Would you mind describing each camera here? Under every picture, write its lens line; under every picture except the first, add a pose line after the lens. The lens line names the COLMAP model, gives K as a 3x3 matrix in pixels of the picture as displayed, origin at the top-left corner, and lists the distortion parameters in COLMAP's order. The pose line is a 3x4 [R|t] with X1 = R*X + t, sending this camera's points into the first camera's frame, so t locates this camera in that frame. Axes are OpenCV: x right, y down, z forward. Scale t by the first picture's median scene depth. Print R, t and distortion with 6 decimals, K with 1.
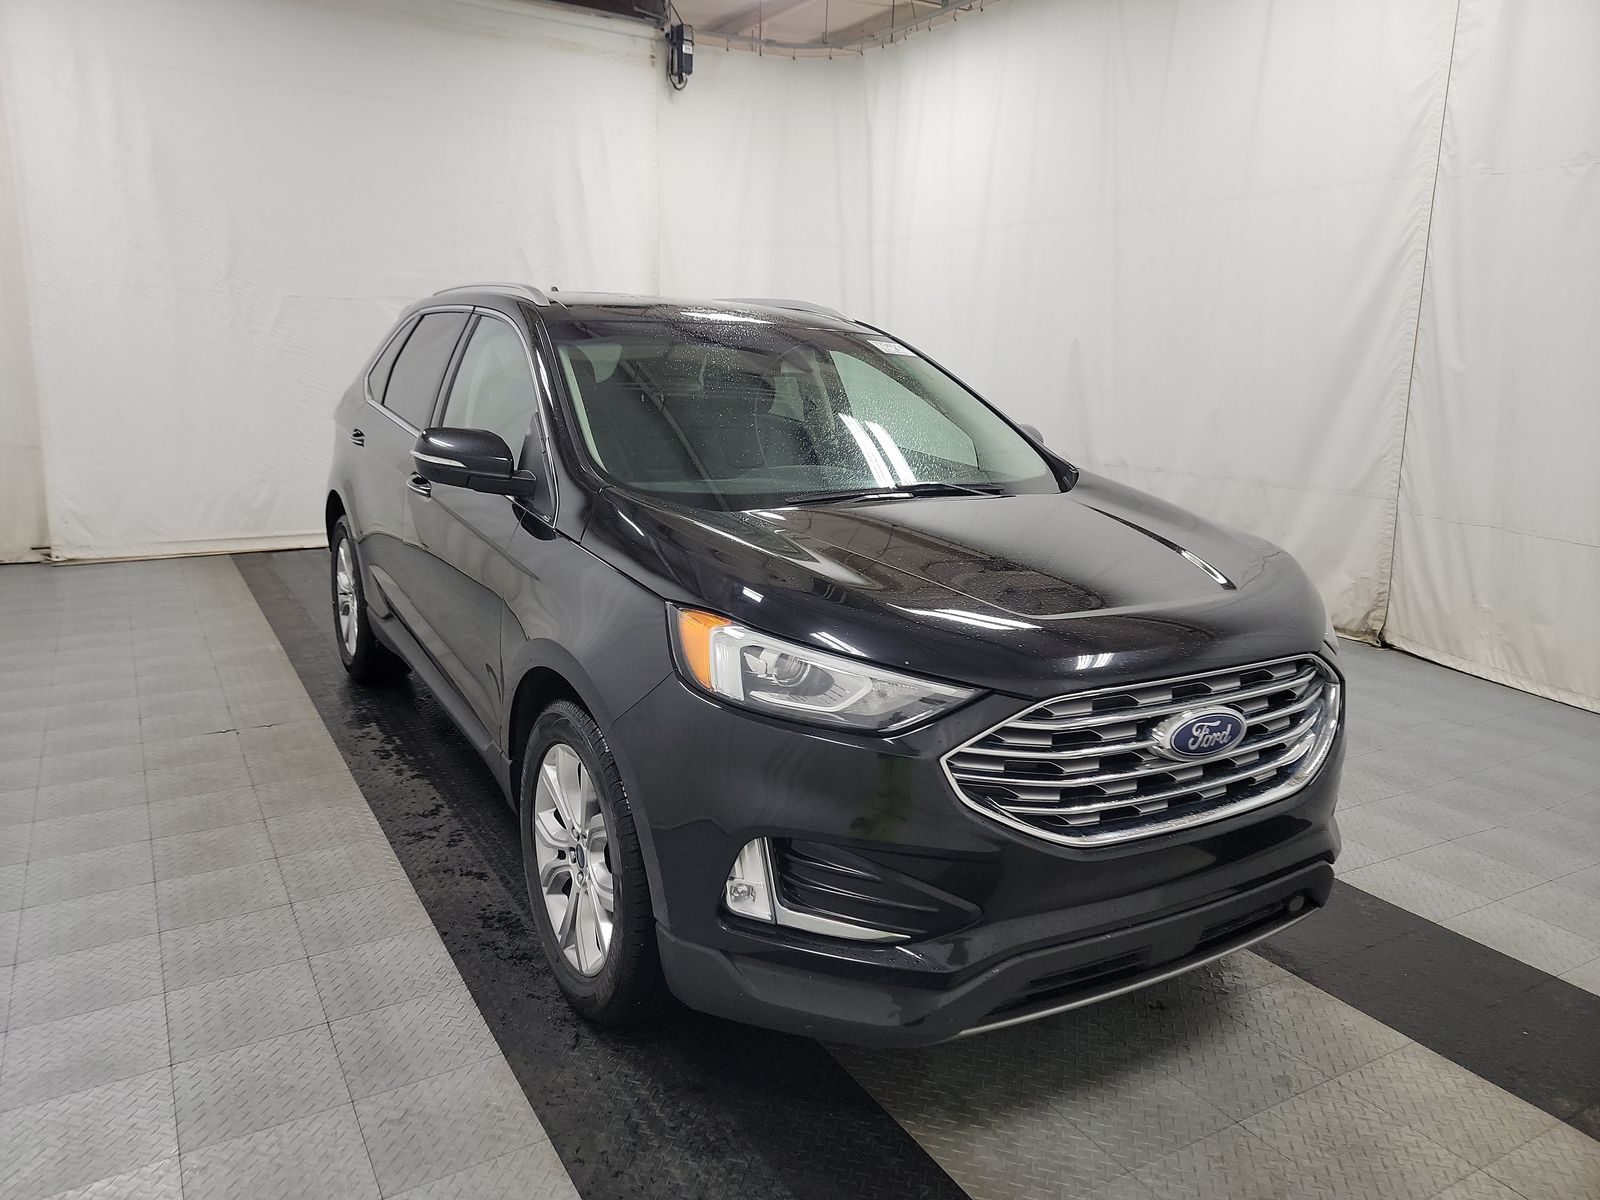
lens RADIAL K [[1089.3, 0, 778.8], [0, 1089.3, 589.4], [0, 0, 1]] dist [0.076188, -0.080846]
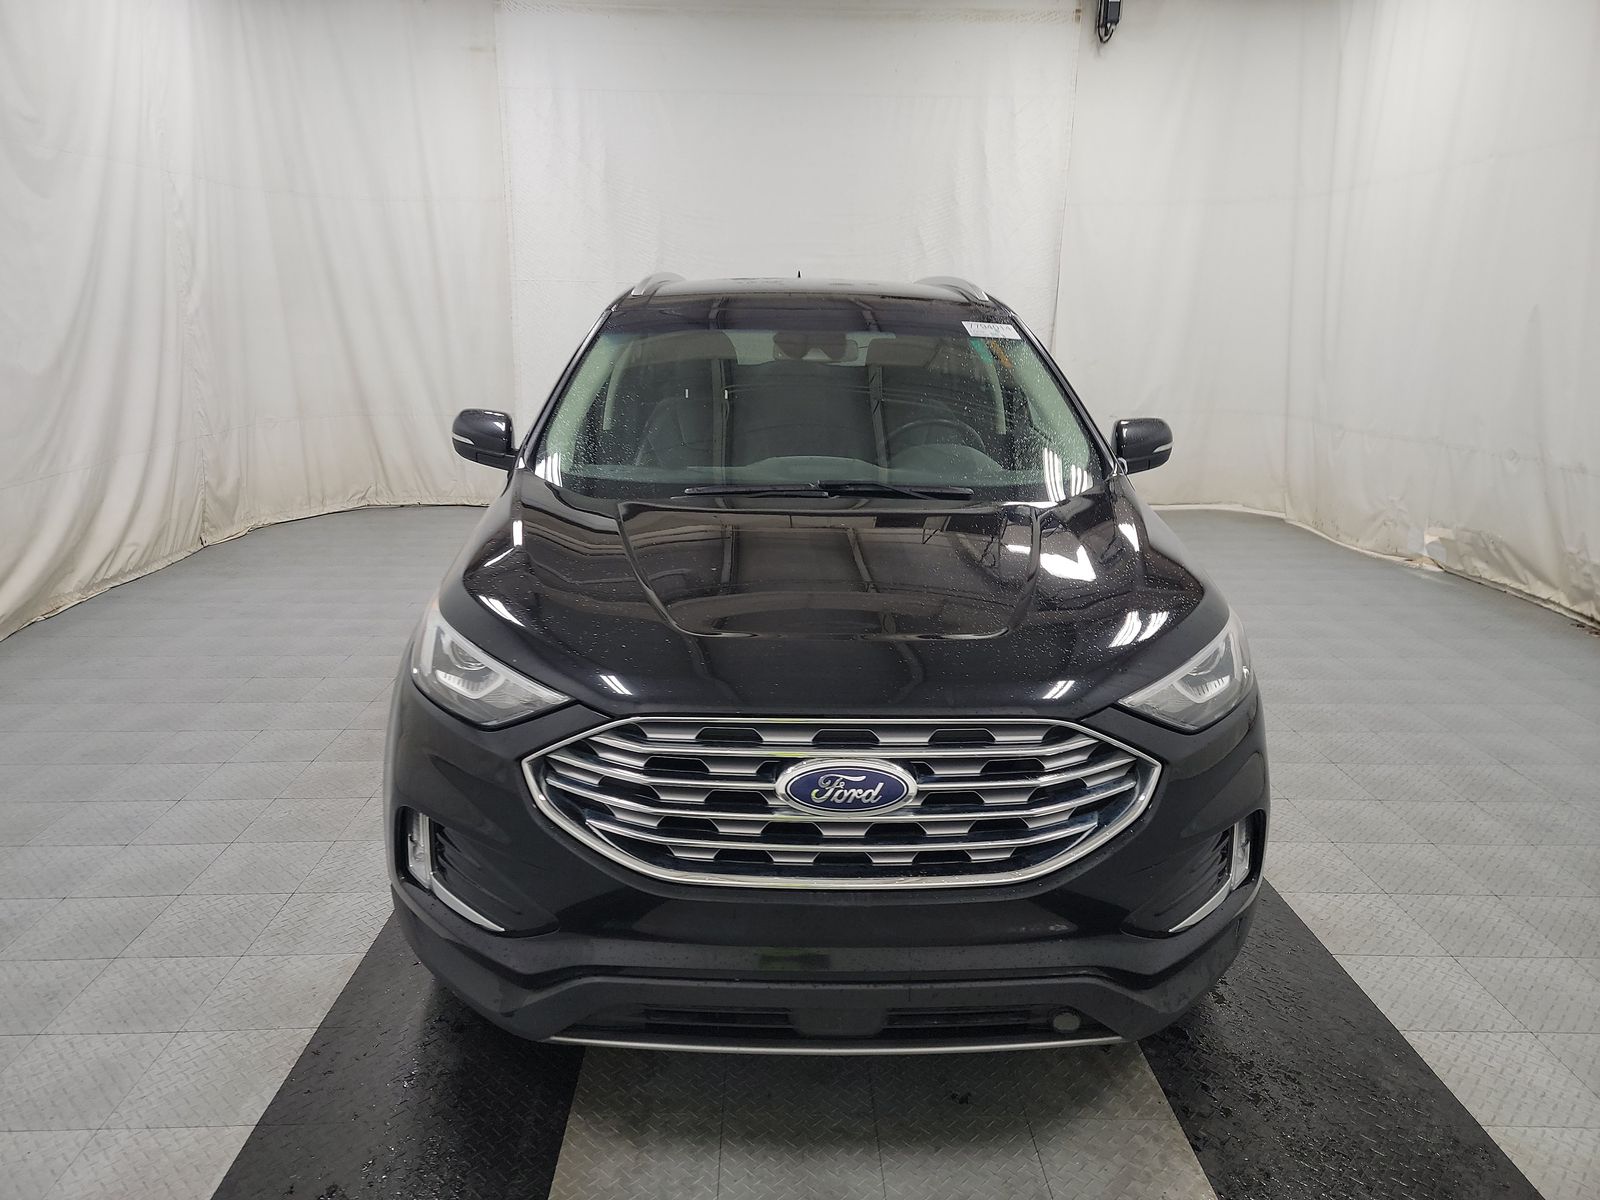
lens RADIAL K [[1091.3, 0, 788.4], [0, 1091.3, 603.5], [0, 0, 1]] dist [0.068128, -0.056905]
pose [[0.874847, 0.105615, -0.472745, 0.699866], [-0.089194, 0.994377, 0.057094, -0.056302], [0.476117, -0.007782, 0.879348, 0.204775]]
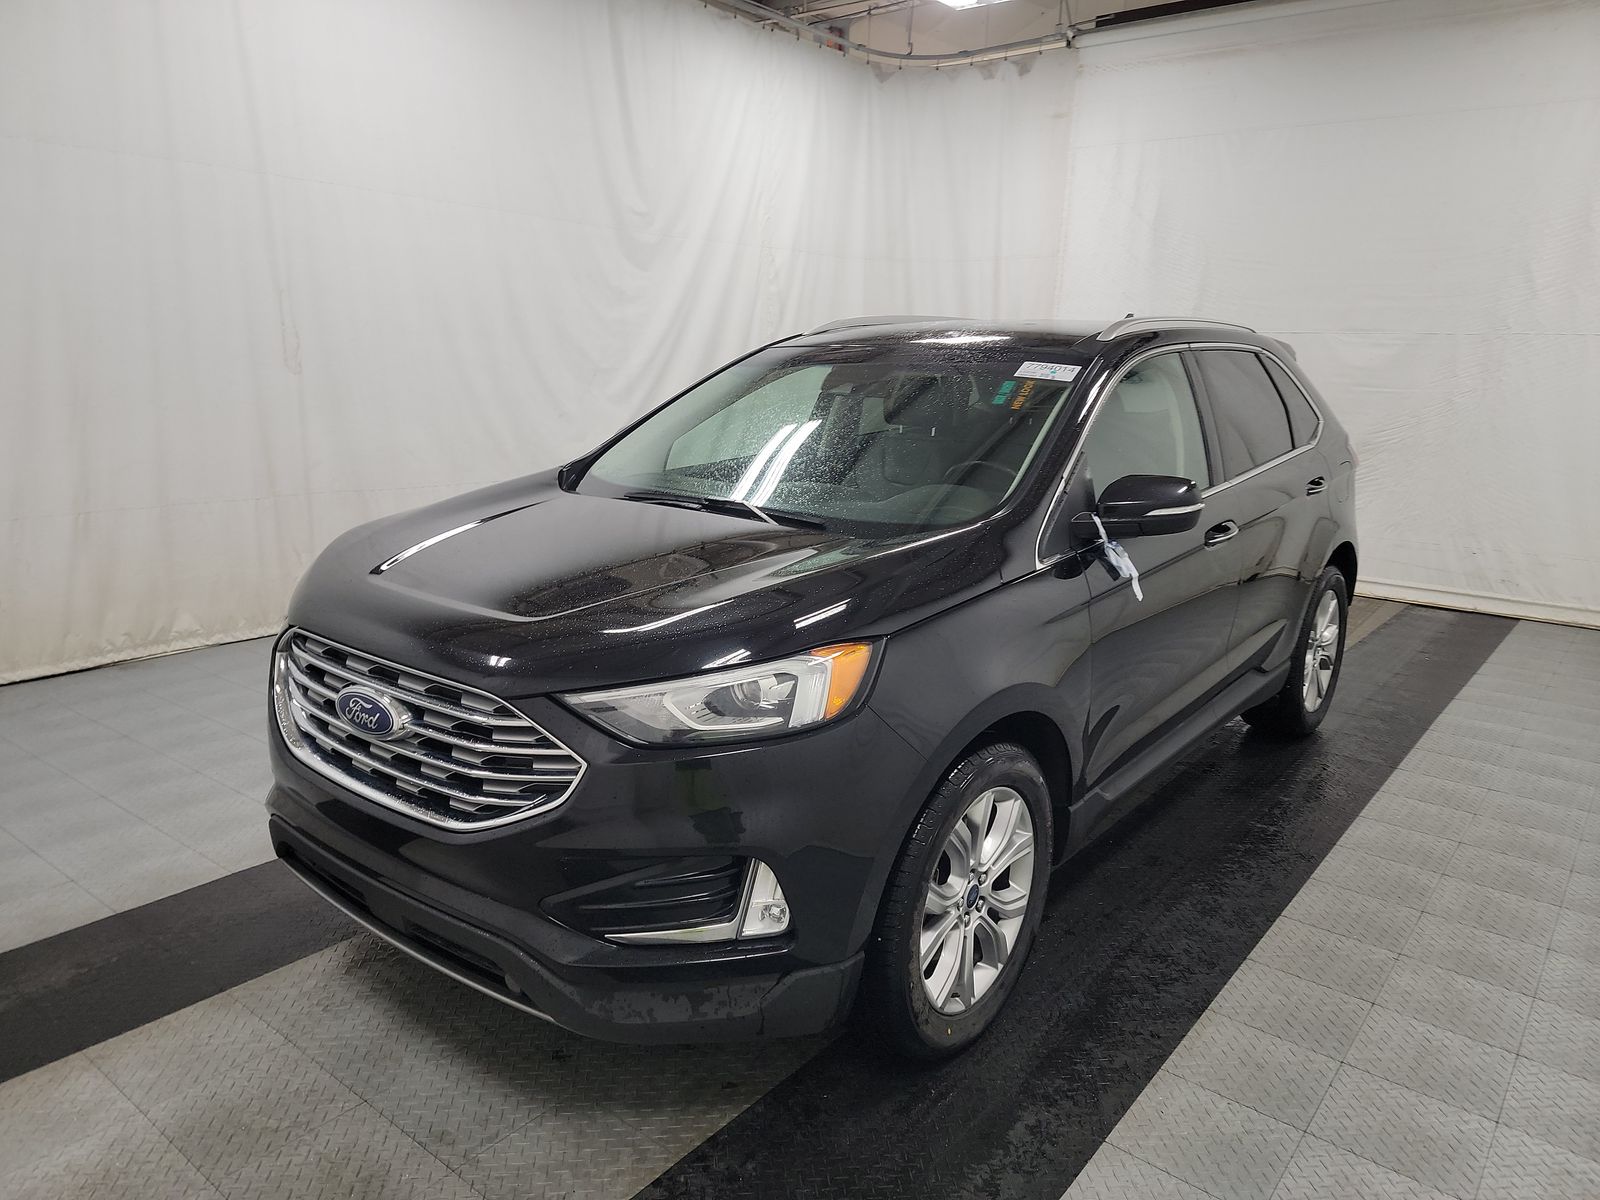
lens RADIAL K [[1091.3, 0, 788.4], [0, 1091.3, 603.5], [0, 0, 1]] dist [0.068128, -0.056905]
pose [[0.367910, 0.189481, -0.910351, 1.416246], [-0.214473, 0.969912, 0.115201, -0.174908], [0.904789, 0.152862, 0.397479, 0.876047]]
